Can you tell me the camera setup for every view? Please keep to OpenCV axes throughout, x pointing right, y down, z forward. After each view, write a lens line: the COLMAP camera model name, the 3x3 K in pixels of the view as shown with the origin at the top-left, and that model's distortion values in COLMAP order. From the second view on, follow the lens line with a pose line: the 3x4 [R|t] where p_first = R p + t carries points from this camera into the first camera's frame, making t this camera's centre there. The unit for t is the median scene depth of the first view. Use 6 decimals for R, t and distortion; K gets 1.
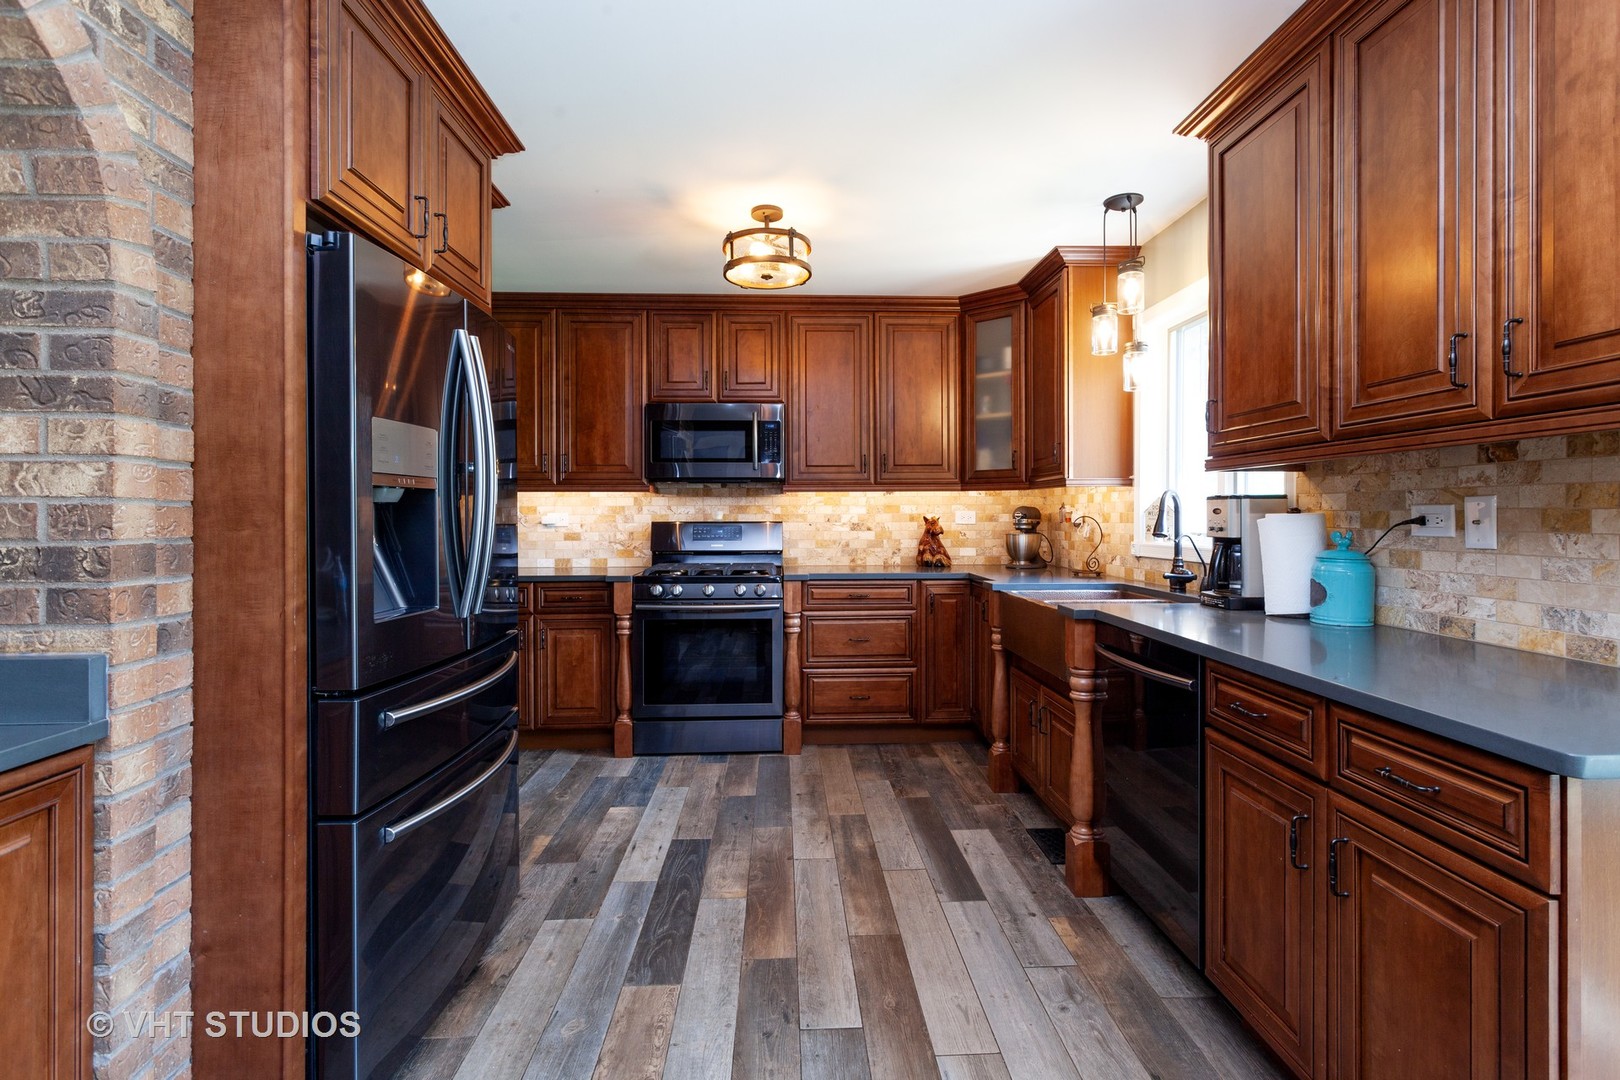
lens RADIAL K [[768.6, 0, 819.5], [0, 768.6, 529.5], [0, 0, 1]] dist [0.001203, 0.000114]
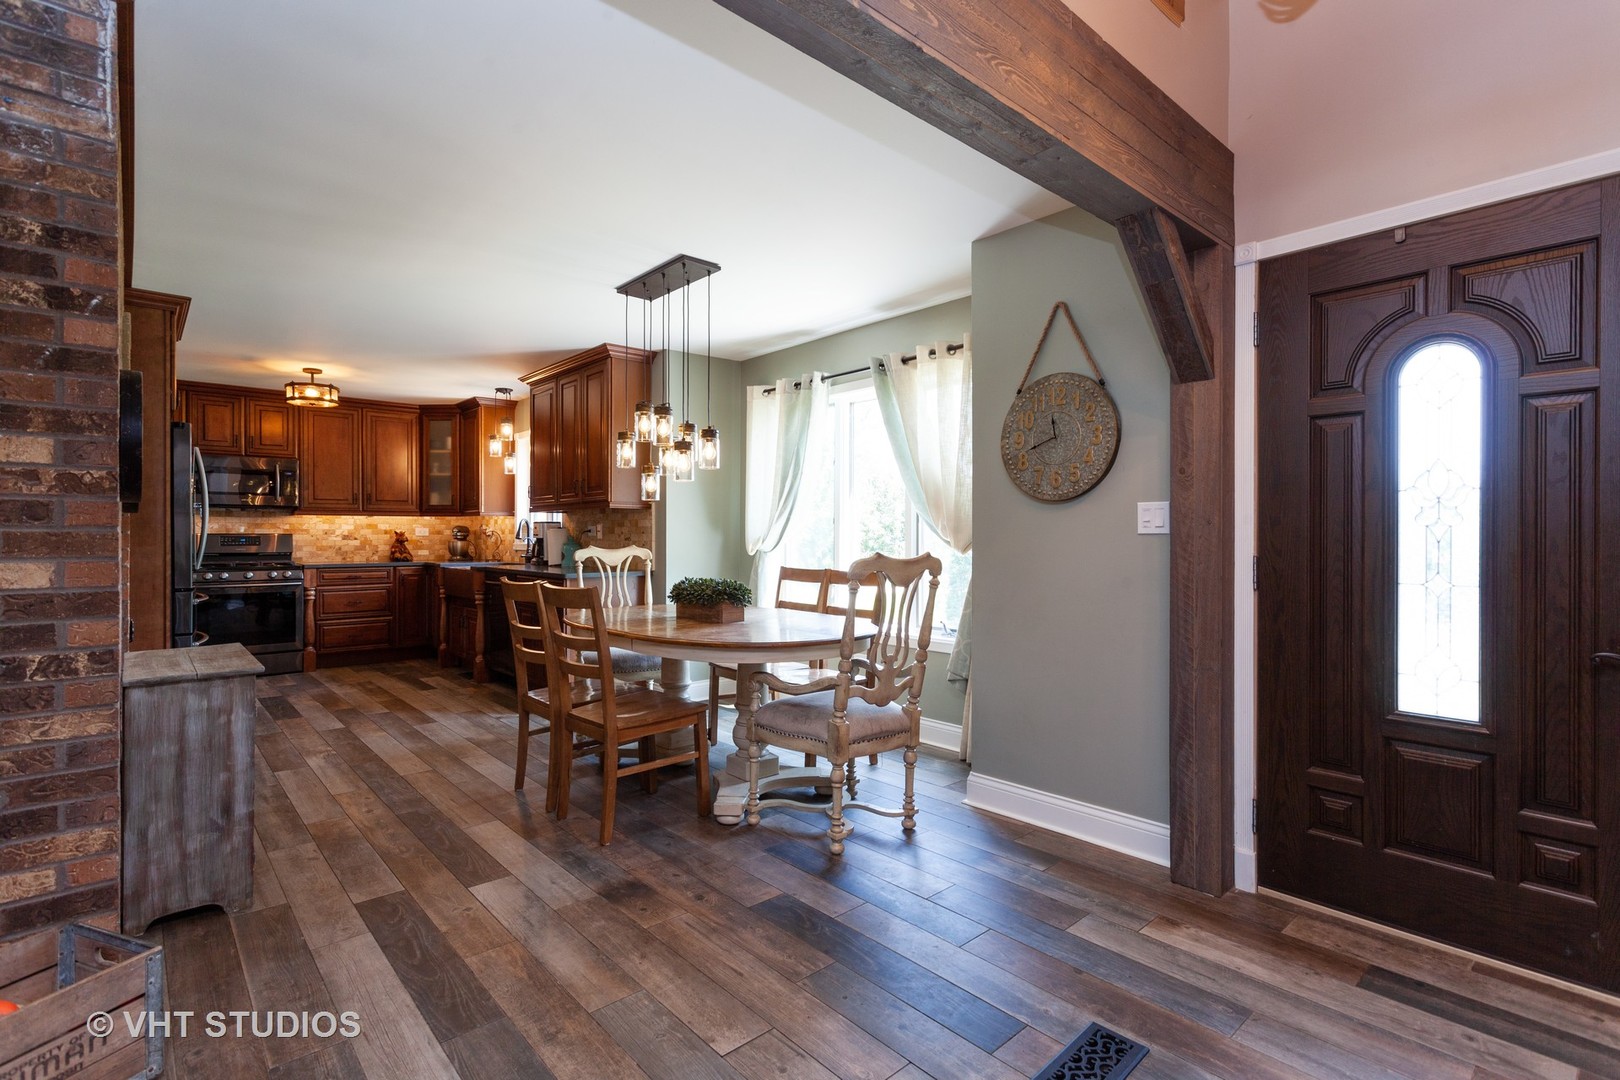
lens RADIAL K [[768.6, 0, 819.5], [0, 768.6, 529.5], [0, 0, 1]] dist [0.001203, 0.000114]
pose [[0.776343, 0.007188, 0.630270, -0.213589], [0.010044, 0.999667, -0.023773, 0.030494], [-0.630231, 0.024787, 0.776012, -0.932489]]
